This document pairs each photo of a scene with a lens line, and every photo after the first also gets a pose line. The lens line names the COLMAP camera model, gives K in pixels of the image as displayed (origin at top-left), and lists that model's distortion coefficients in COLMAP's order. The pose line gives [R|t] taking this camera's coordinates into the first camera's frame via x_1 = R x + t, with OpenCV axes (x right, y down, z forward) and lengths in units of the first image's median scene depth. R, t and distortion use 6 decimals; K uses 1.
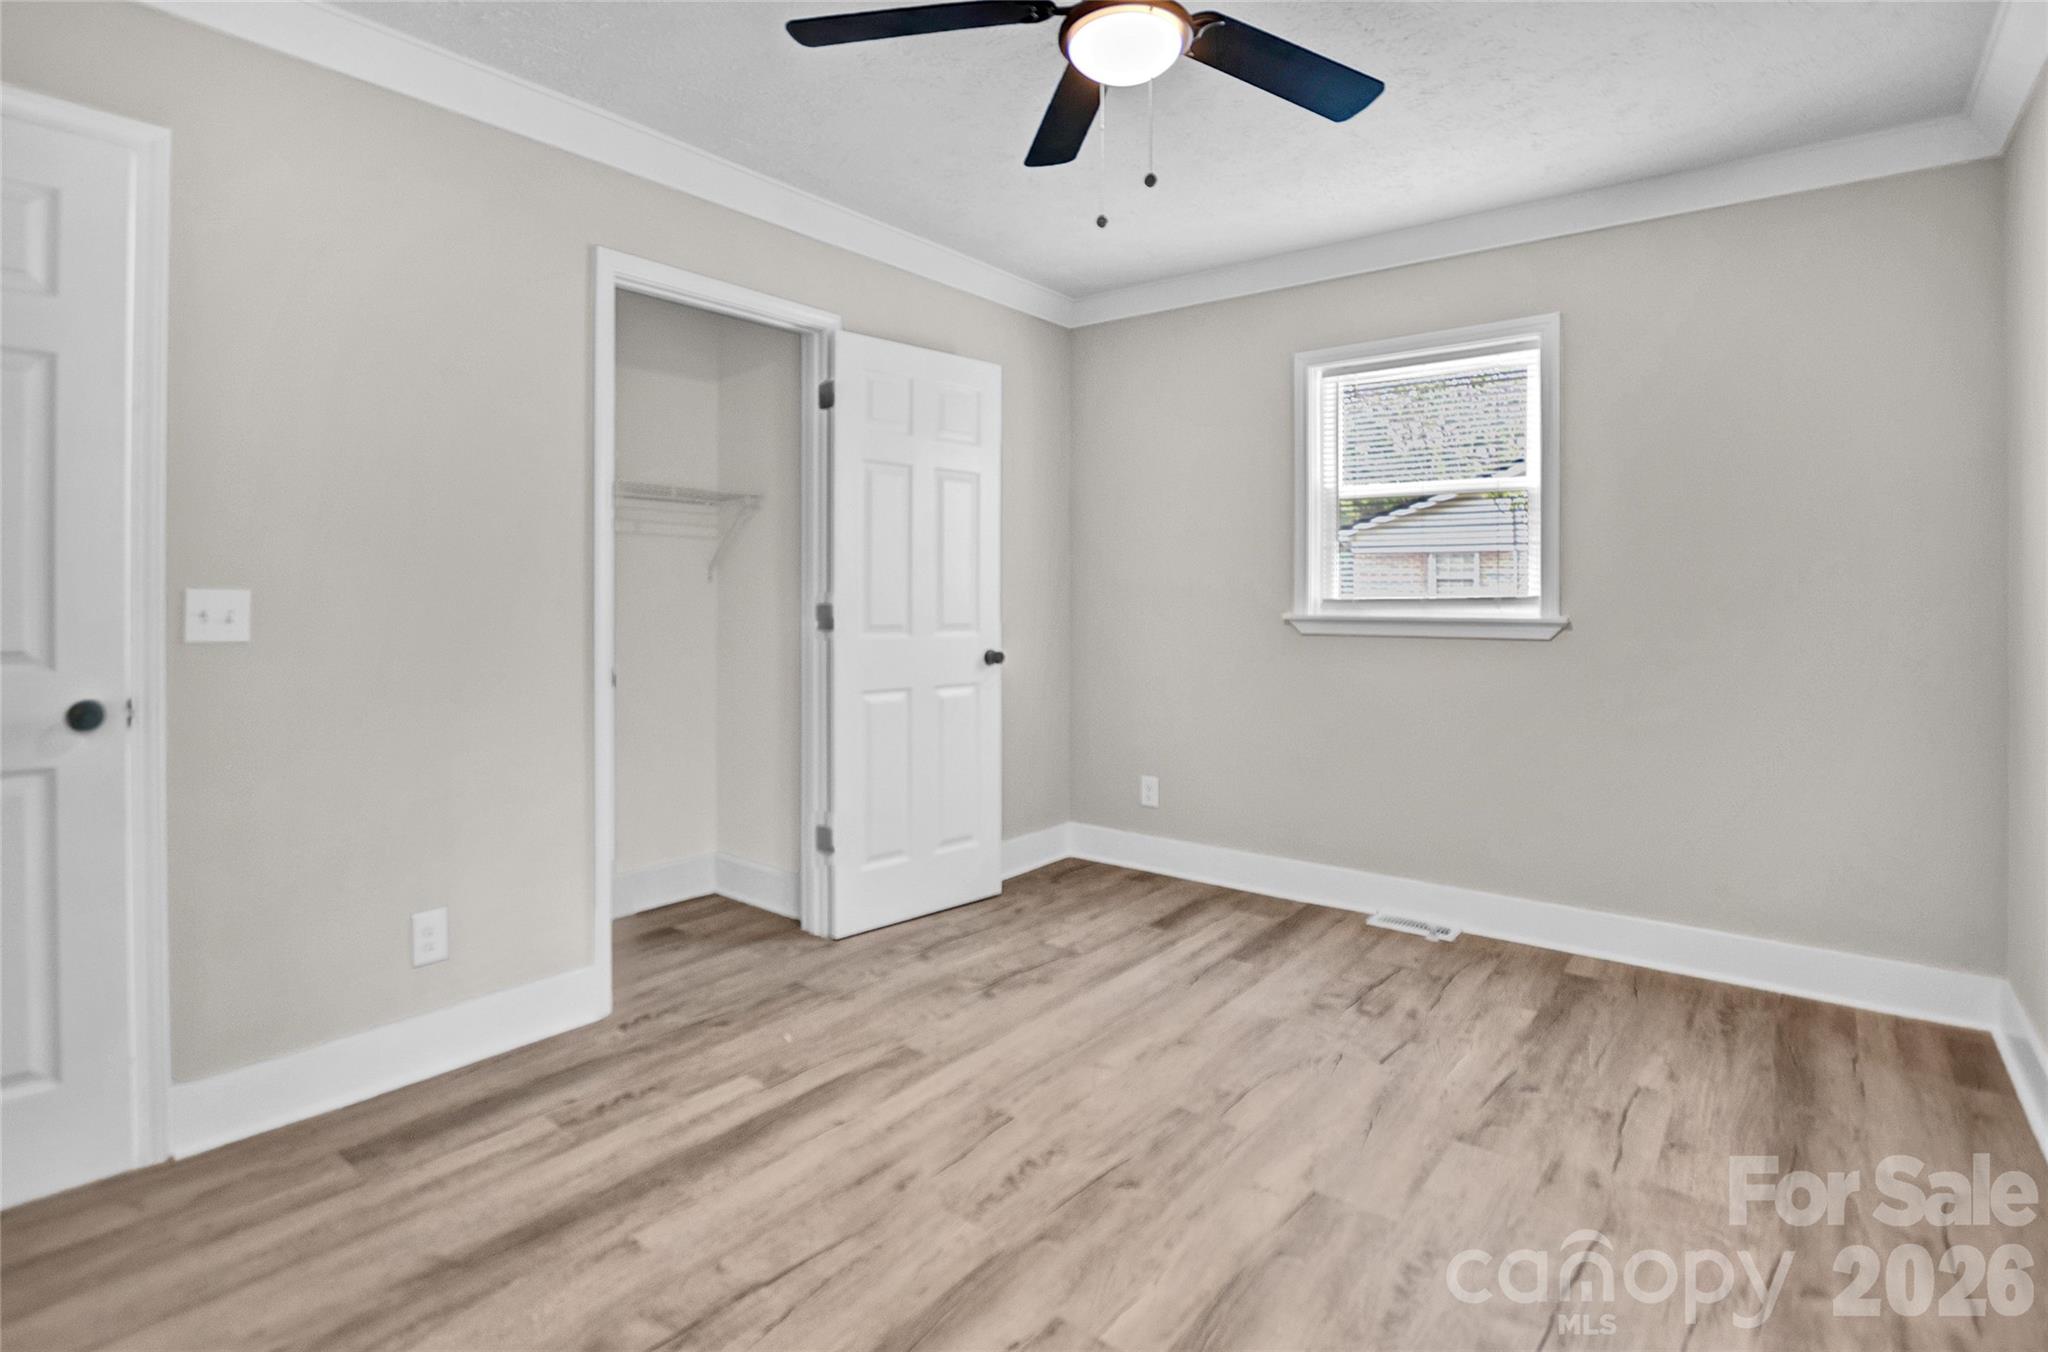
lens RADIAL K [[1009.5, 0, 1024.6], [0, 1009.5, 603.2], [0, 0, 1]] dist [-0.026621, -0.000323]
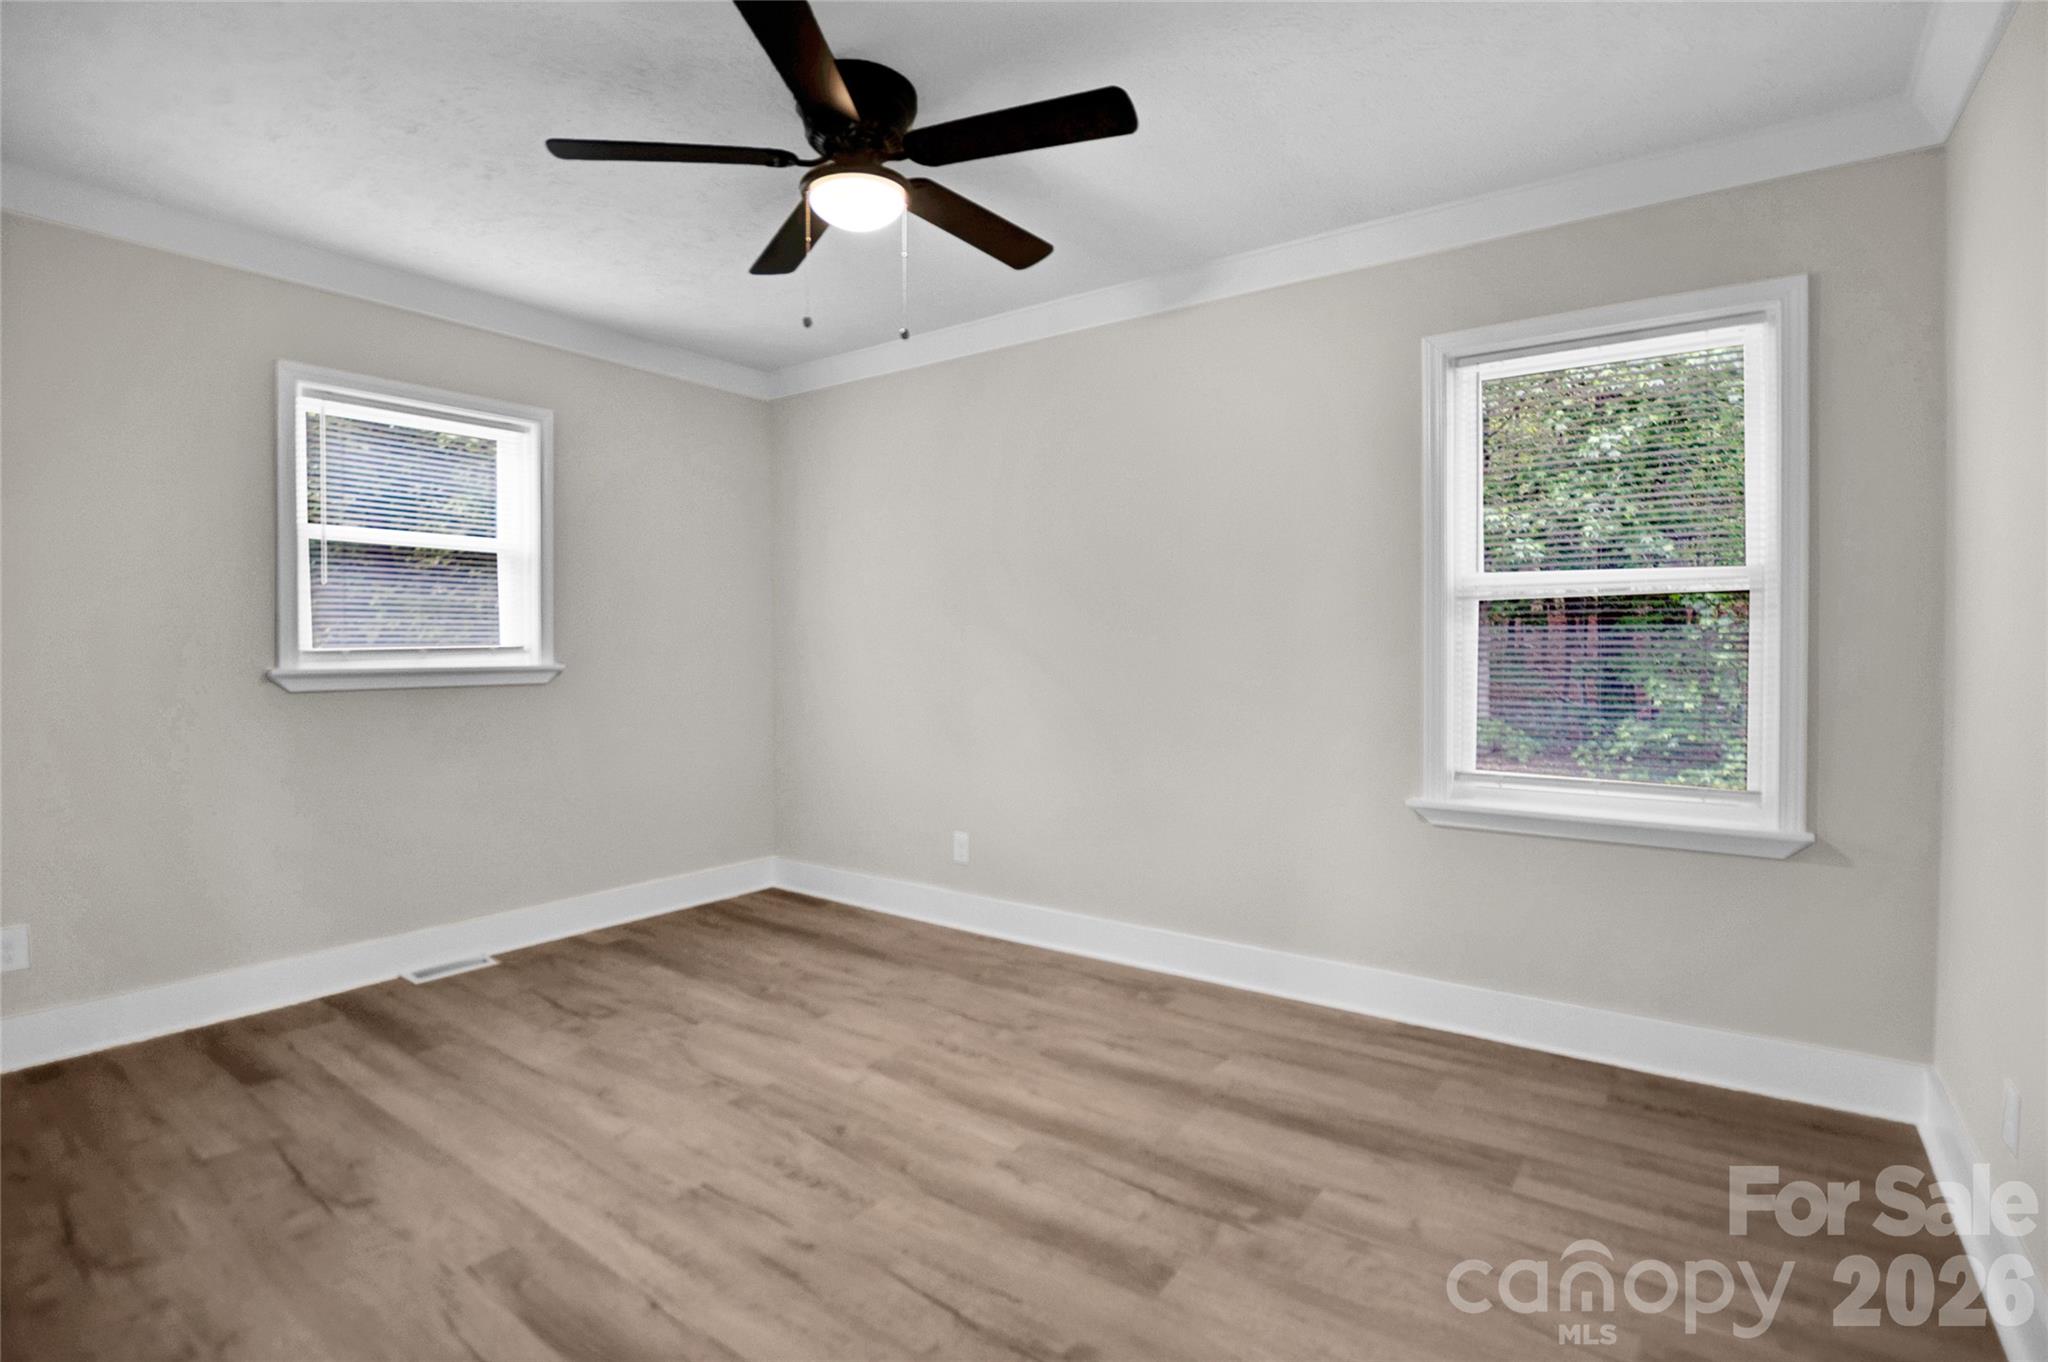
lens RADIAL K [[965.5, 0, 982.1], [0, 965.5, 663.7], [0, 0, 1]] dist [-0.028849, 0.000174]
pose [[-0.006583, -0.019788, 0.999783, -0.824971], [0.008335, 0.999768, 0.019842, -0.007444], [-0.999944, 0.008464, -0.006417, 0.648388]]
